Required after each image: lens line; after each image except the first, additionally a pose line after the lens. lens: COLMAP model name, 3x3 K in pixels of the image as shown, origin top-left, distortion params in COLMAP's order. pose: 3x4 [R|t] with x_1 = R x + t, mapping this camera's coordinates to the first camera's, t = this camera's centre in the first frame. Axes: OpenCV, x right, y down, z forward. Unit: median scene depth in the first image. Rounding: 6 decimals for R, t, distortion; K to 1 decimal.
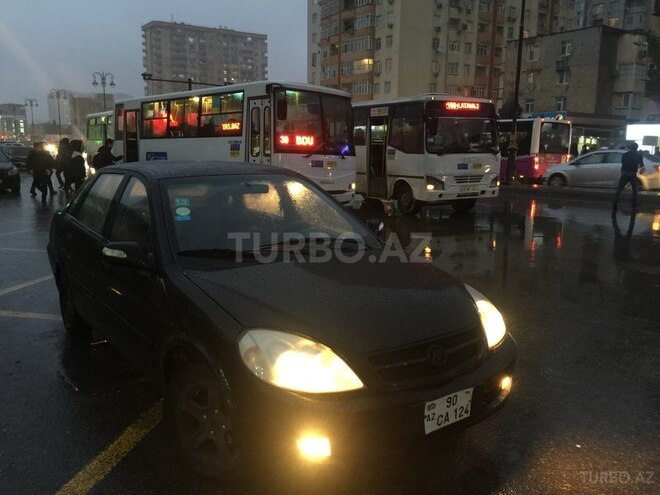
lens RADIAL K [[586.5, 0, 330.0], [0, 586.5, 247.5], [0, 0, 1]] dist [0.068784, 0.003520]
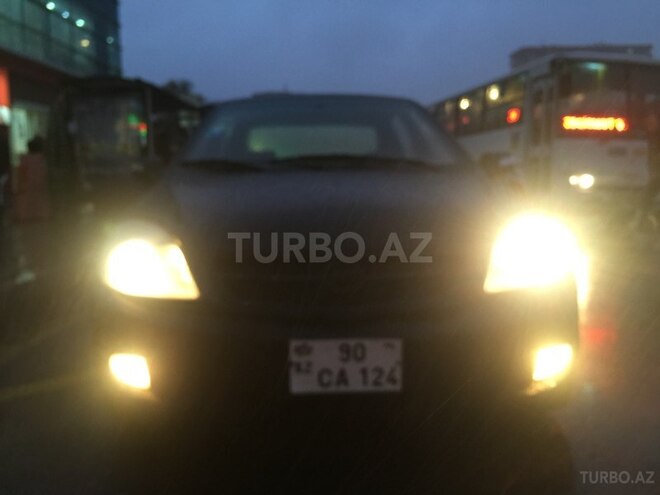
lens RADIAL K [[586.5, 0, 330.0], [0, 586.5, 247.5], [0, 0, 1]] dist [0.068784, 0.003520]
pose [[0.815939, 0.049232, -0.576038, 0.522676], [-0.081132, 0.996259, -0.029775, 0.171976], [0.572417, 0.071029, 0.816881, 0.487692]]
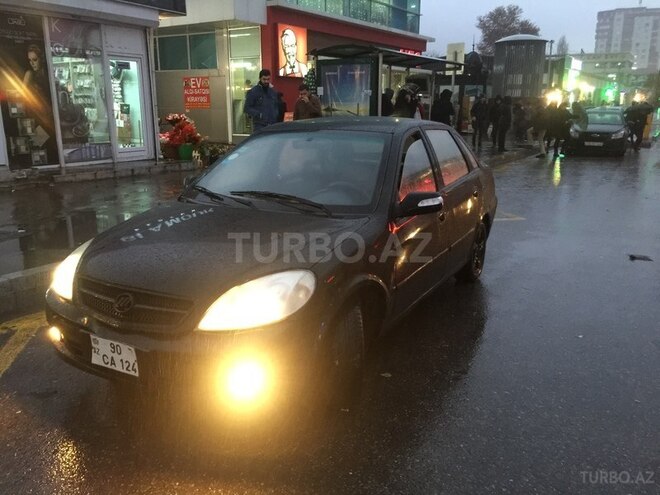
lens RADIAL K [[586.5, 0, 330.0], [0, 586.5, 247.5], [0, 0, 1]] dist [0.068784, 0.003520]
pose [[0.390439, 0.208600, -0.896685, 1.222973], [-0.159271, 0.974610, 0.157377, -0.129374], [0.906747, 0.081370, 0.413750, 0.891047]]
